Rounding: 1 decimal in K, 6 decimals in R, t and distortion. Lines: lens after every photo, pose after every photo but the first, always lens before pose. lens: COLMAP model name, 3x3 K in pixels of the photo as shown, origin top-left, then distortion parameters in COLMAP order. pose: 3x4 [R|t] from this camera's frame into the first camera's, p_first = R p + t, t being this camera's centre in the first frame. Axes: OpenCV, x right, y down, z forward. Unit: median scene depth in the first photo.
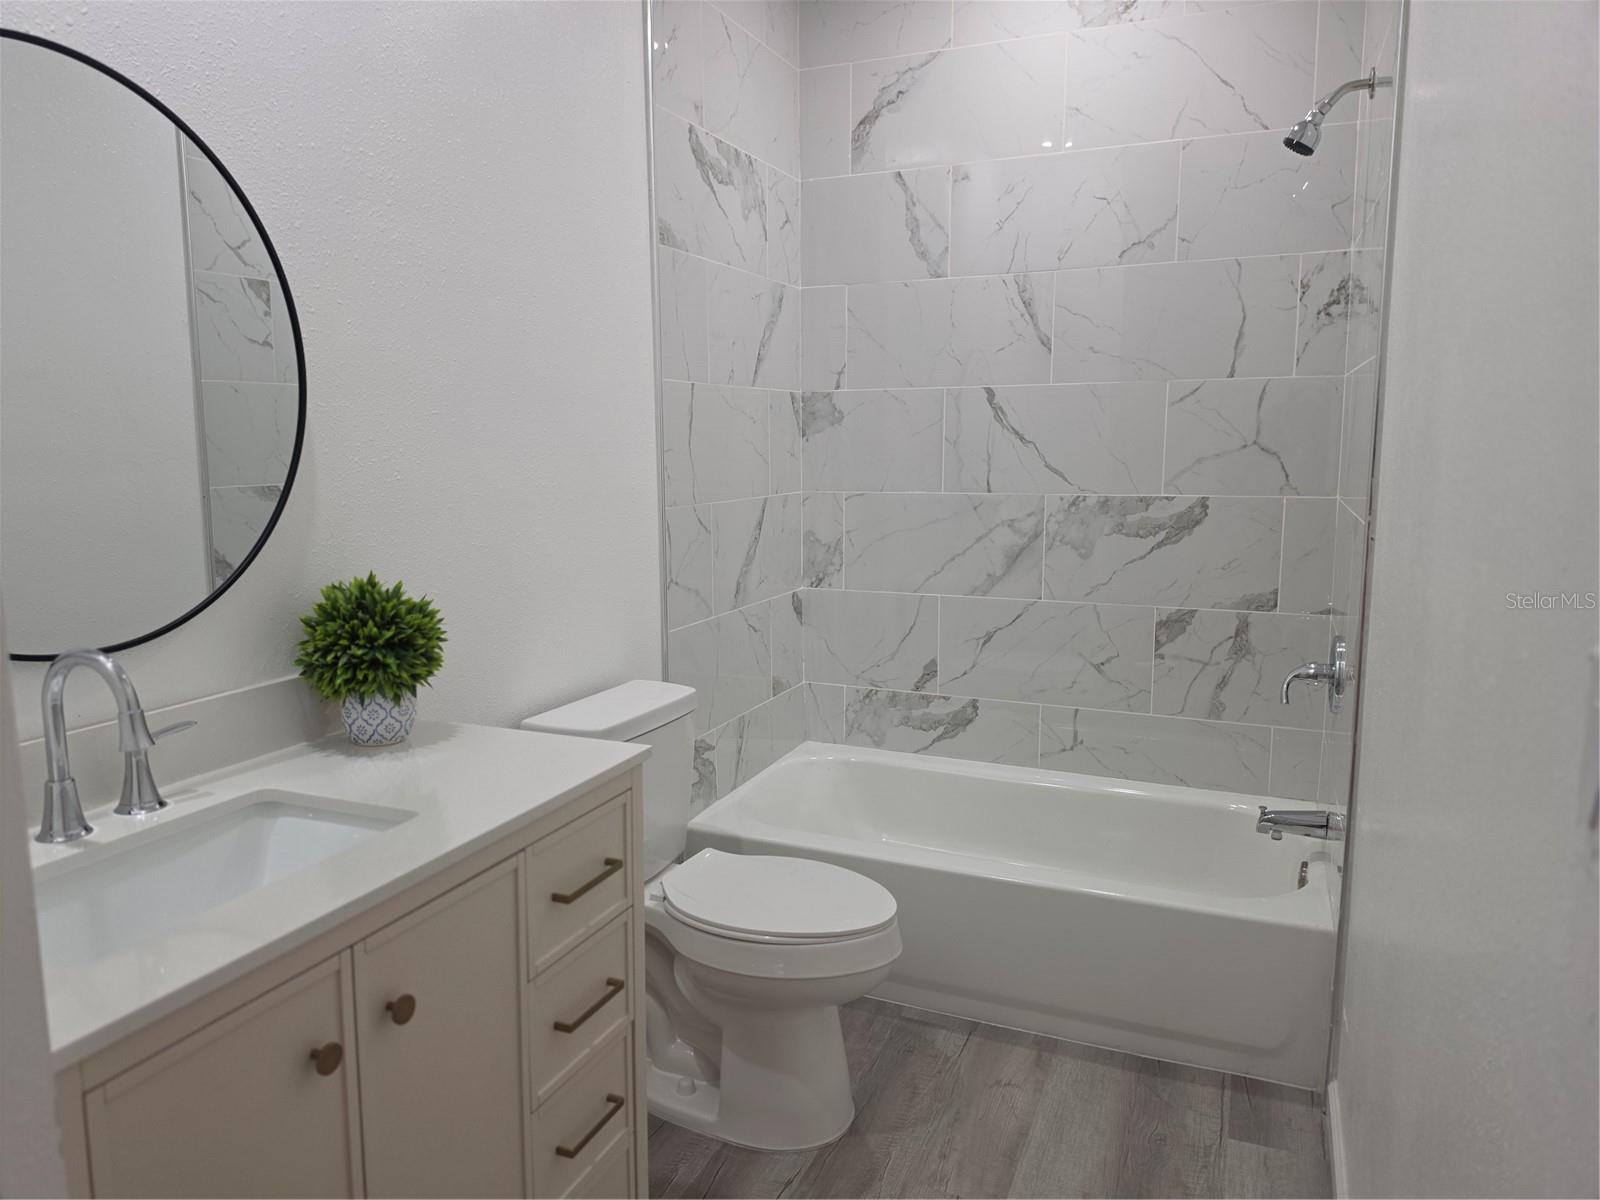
lens RADIAL K [[1062.4, 0, 800.0], [0, 1062.4, 600.0], [0, 0, 1]] dist [0.113593, -0.201642]
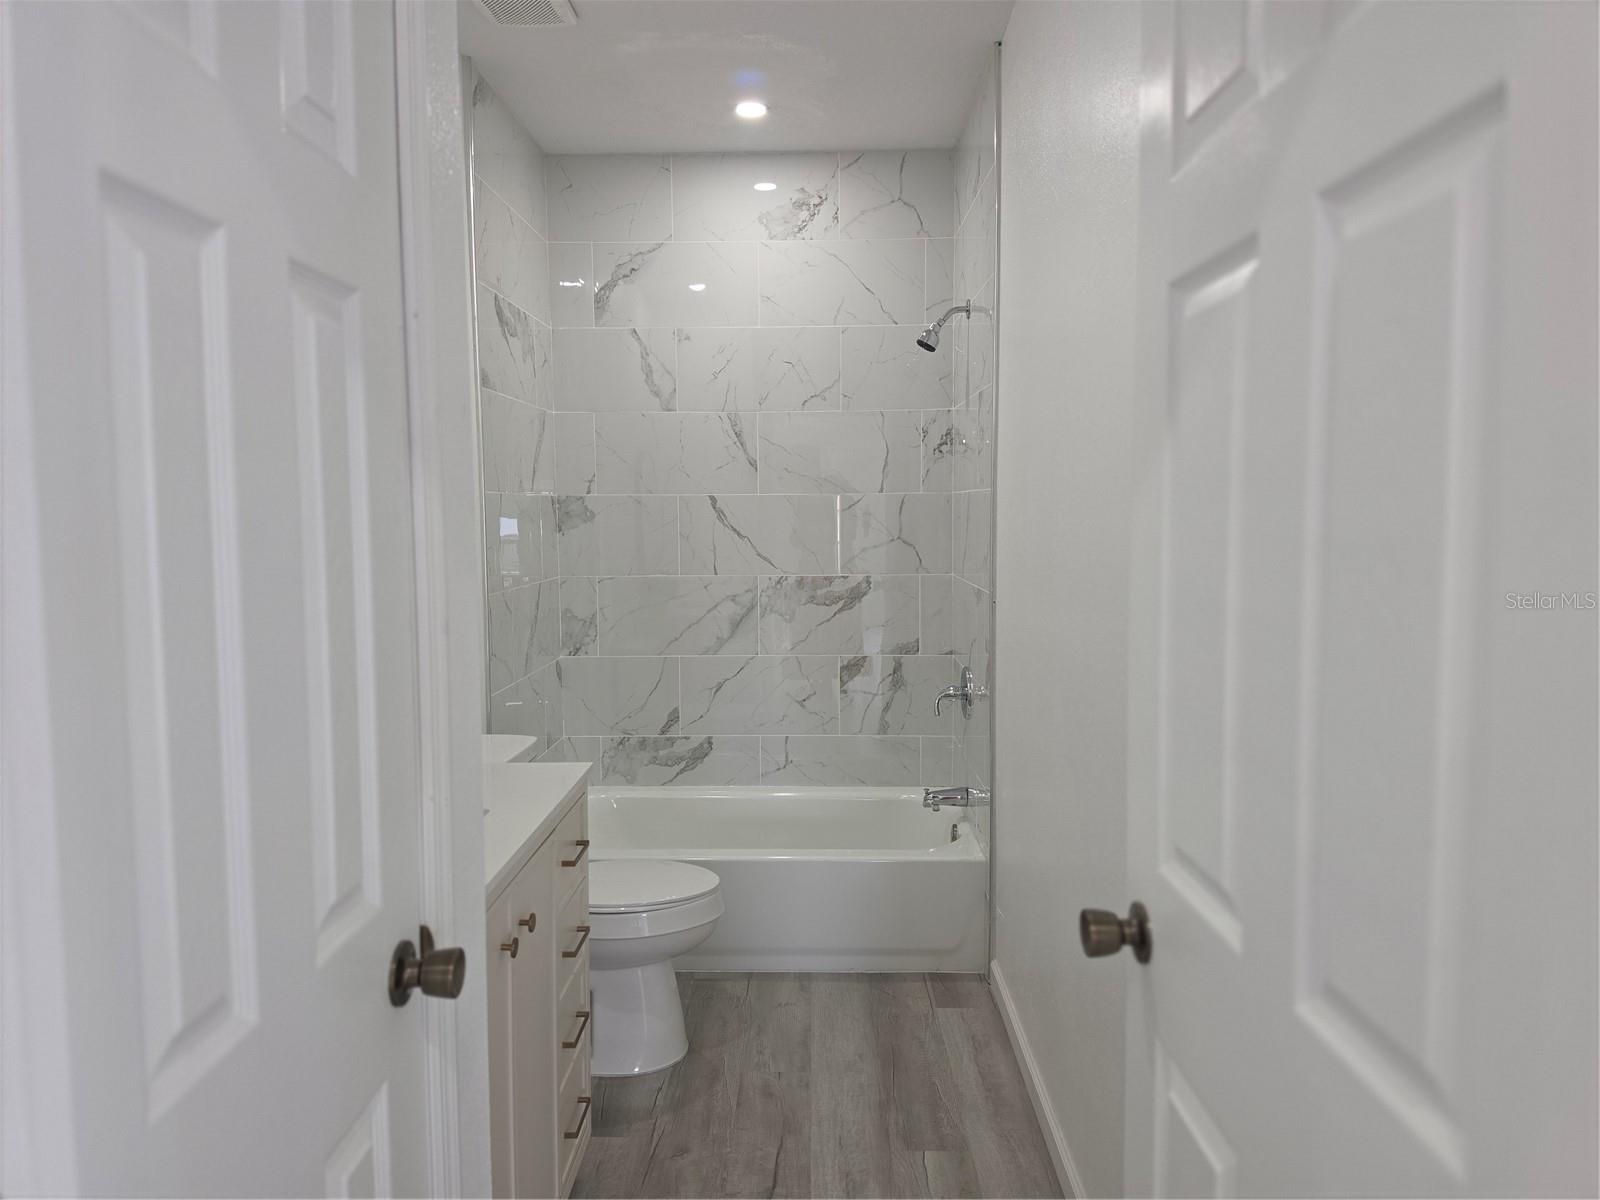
lens RADIAL K [[1062.4, 0, 800.0], [0, 1062.4, 600.0], [0, 0, 1]] dist [0.113593, -0.201642]
pose [[0.925859, -0.032062, 0.376507, -0.223564], [0.057402, 0.996764, -0.056275, 0.008804], [-0.373484, 0.073715, 0.924703, -0.241221]]
